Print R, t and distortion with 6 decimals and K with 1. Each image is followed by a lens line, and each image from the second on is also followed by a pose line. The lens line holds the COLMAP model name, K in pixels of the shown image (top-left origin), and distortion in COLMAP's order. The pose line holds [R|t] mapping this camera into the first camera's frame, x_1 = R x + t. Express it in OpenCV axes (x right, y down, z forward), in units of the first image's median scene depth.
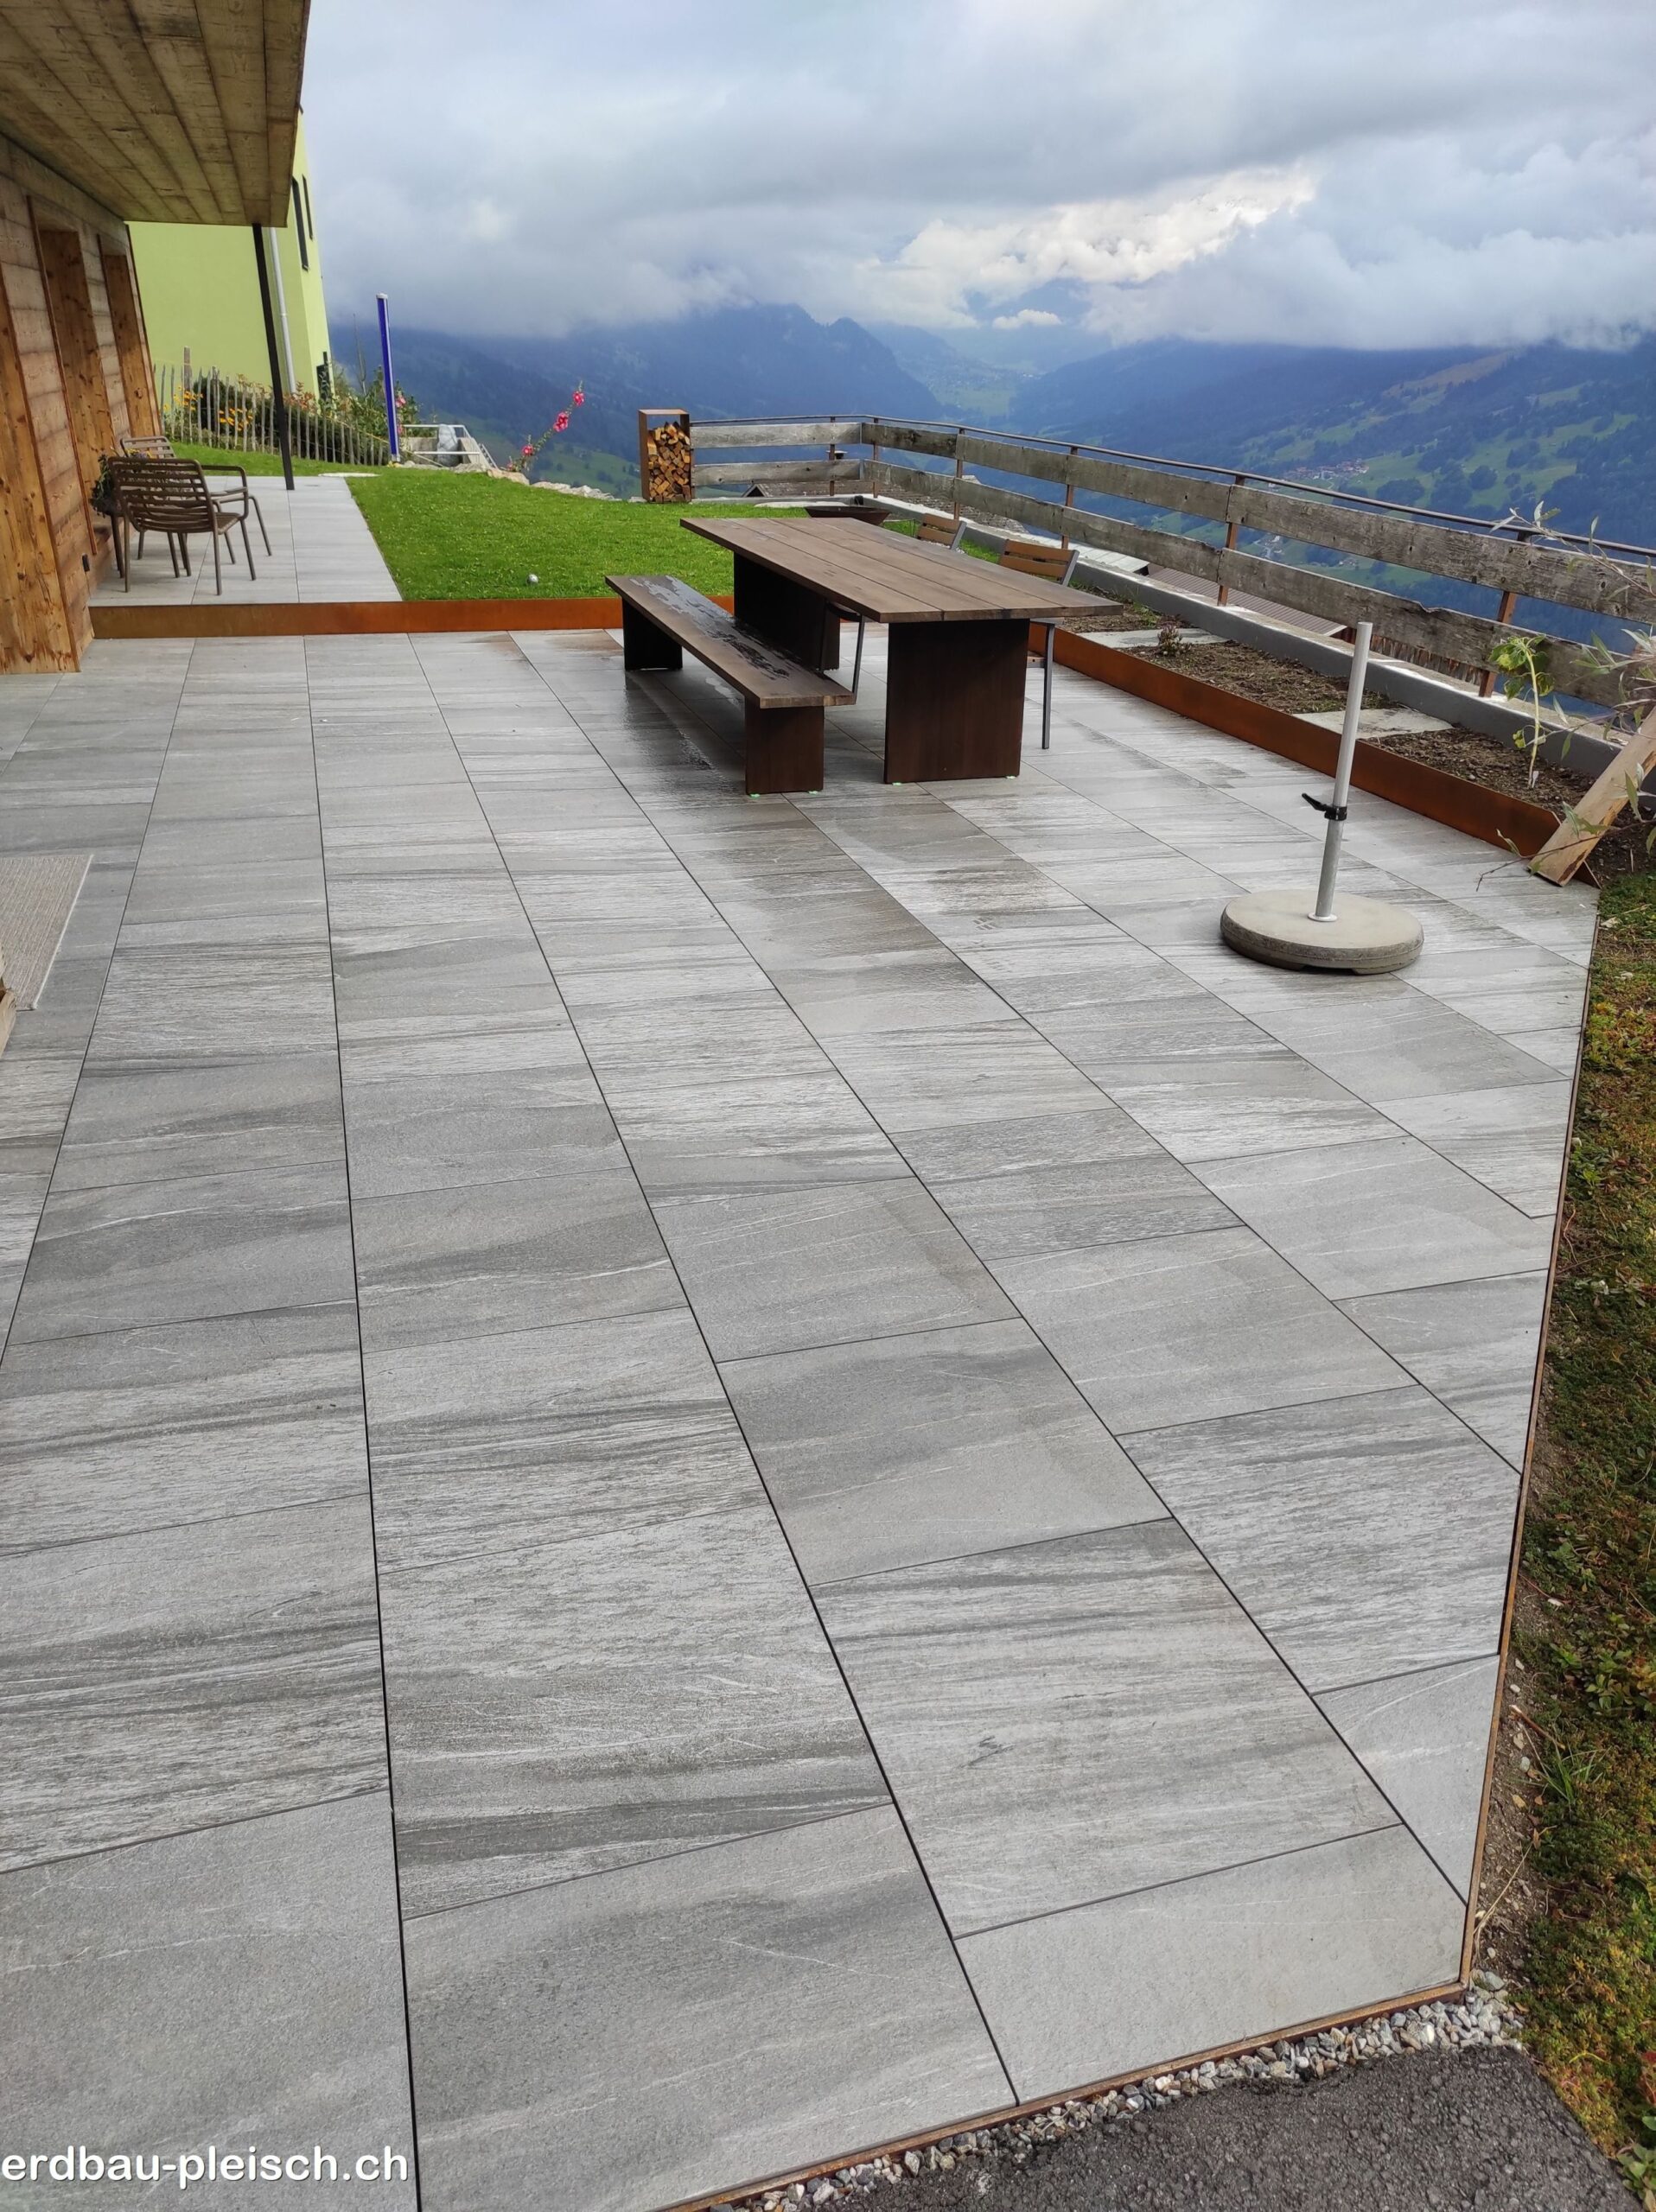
lens RADIAL K [[1660.9, 0, 823.5], [0, 1660.9, 1137.5], [0, 0, 1]] dist [0.013912, 0.002686]
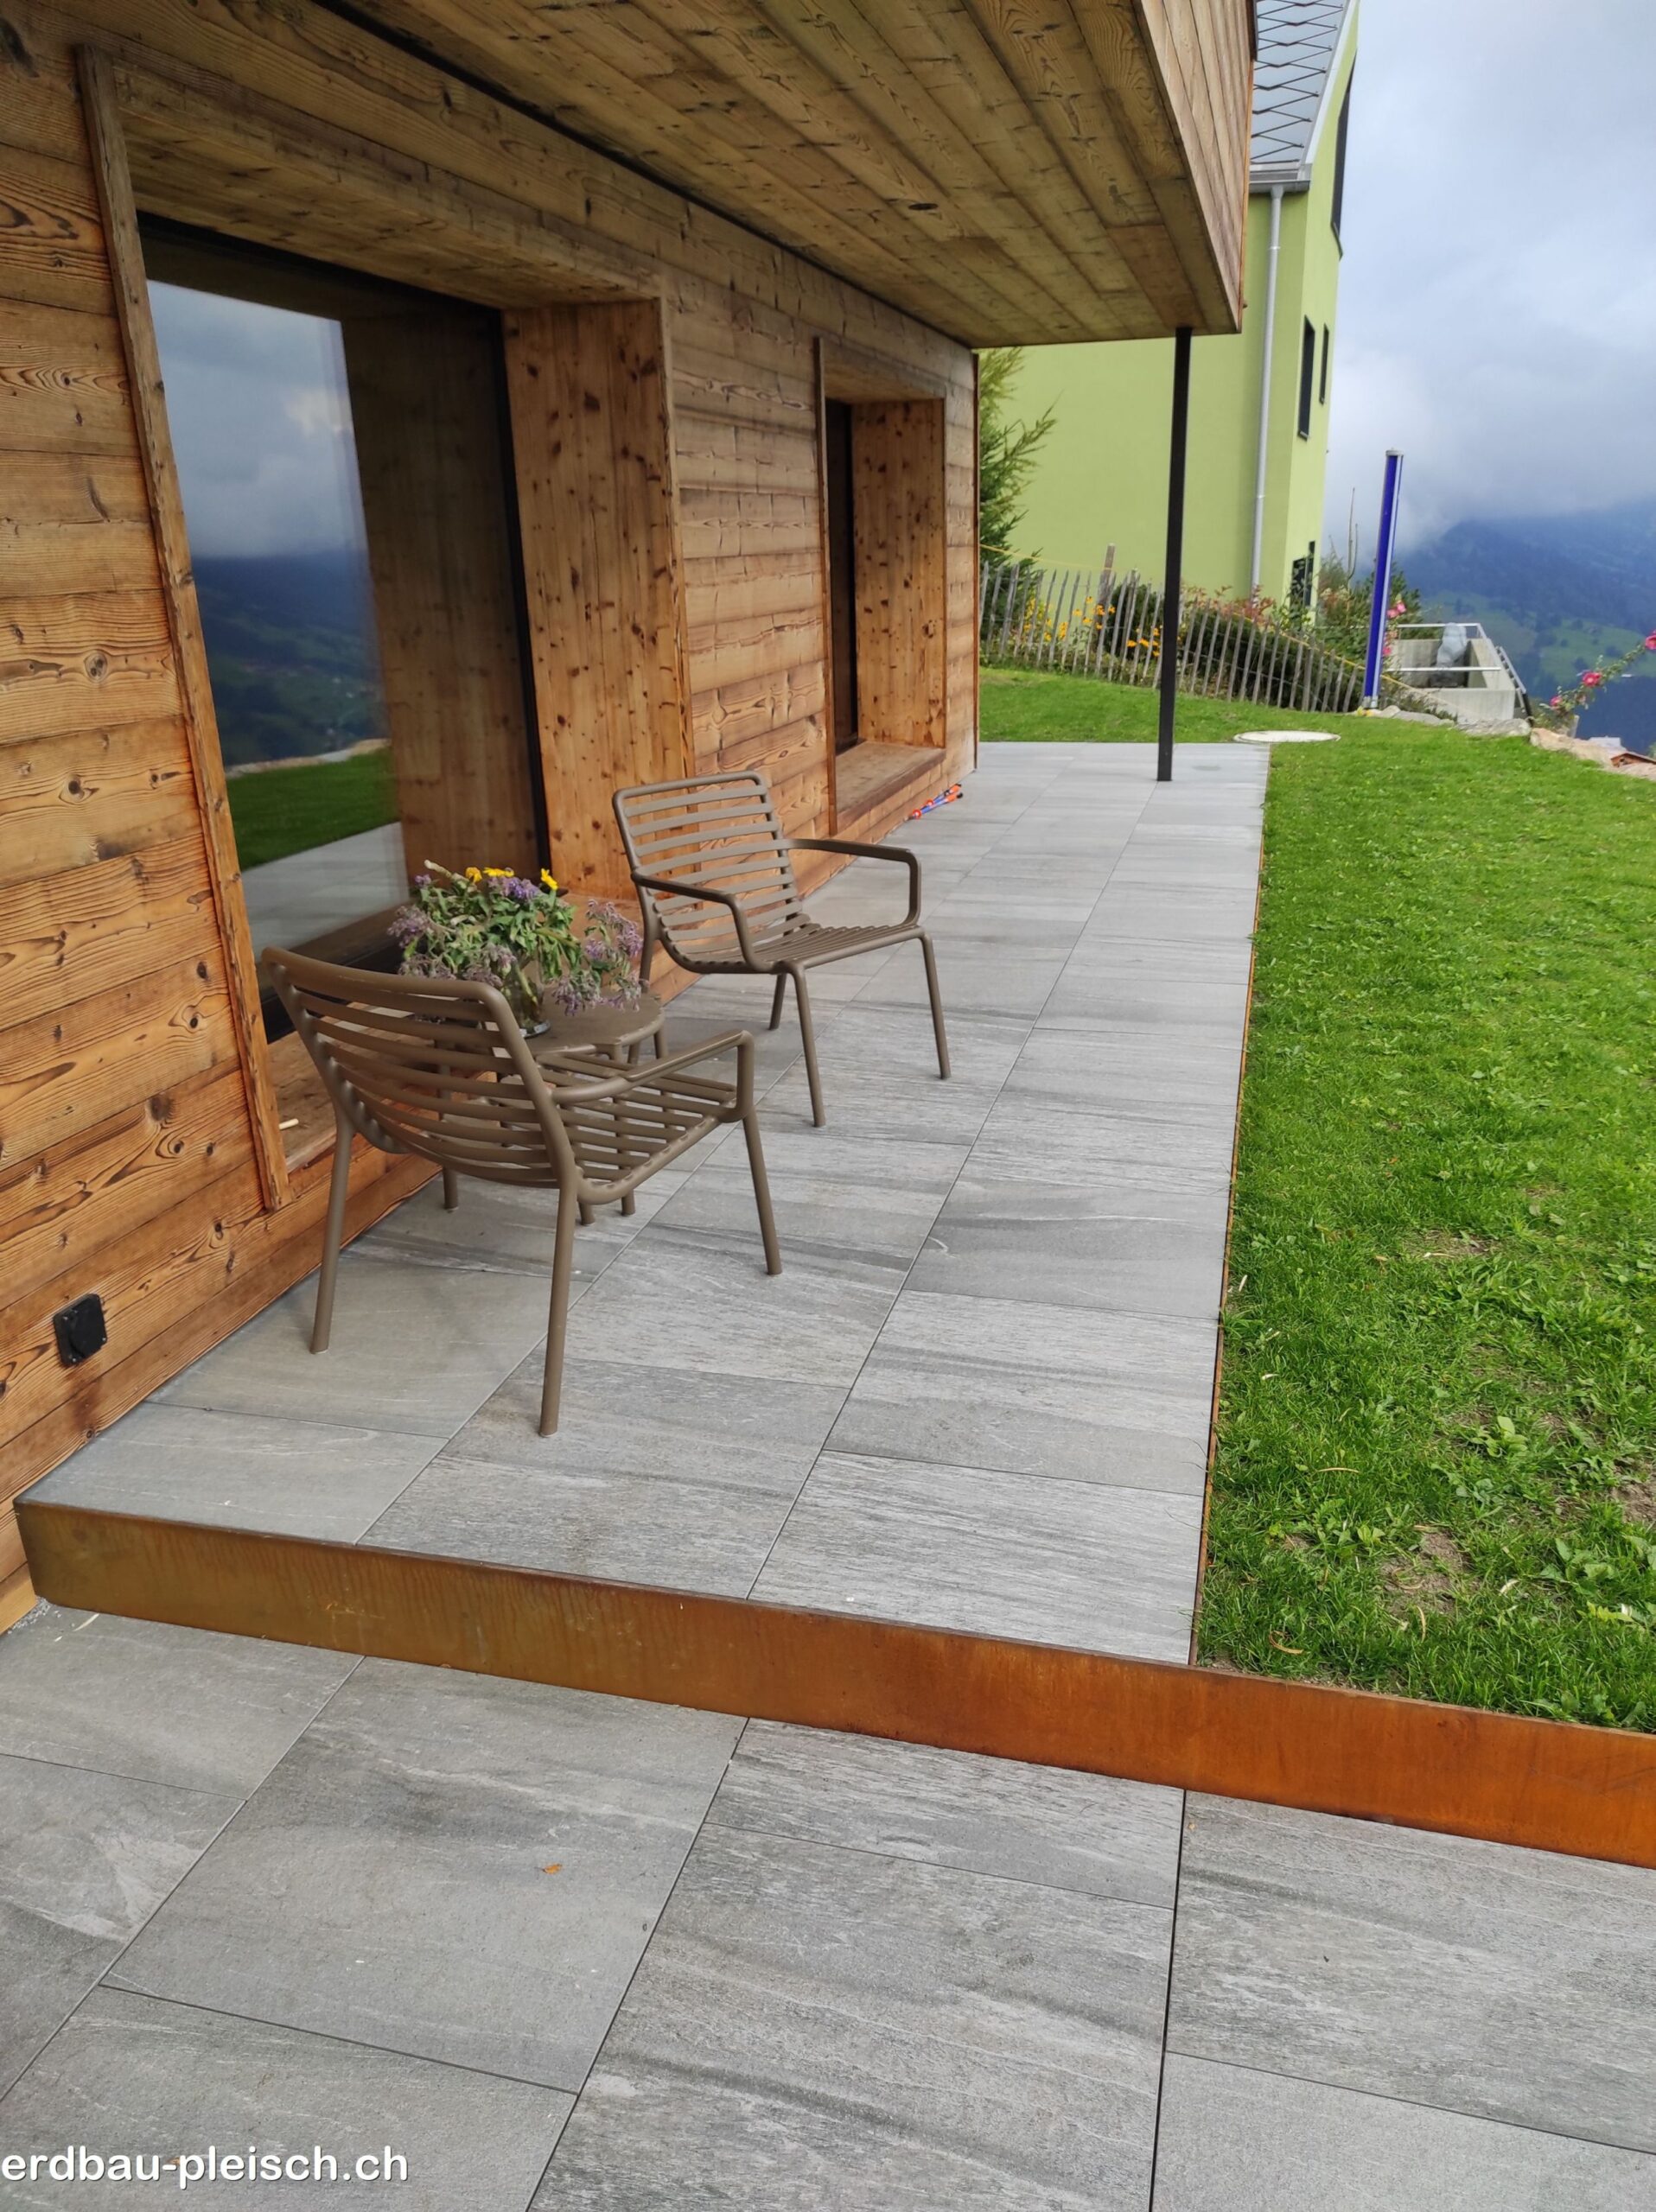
lens RADIAL K [[1628.6, 0, 829.8], [0, 1628.6, 1112.0], [0, 0, 1]] dist [0.061279, -0.049442]
pose [[0.852674, 0.139355, -0.503516, -0.098836], [-0.191399, 0.980087, -0.052870, -0.187554], [0.486121, 0.141454, 0.862367, 0.396337]]
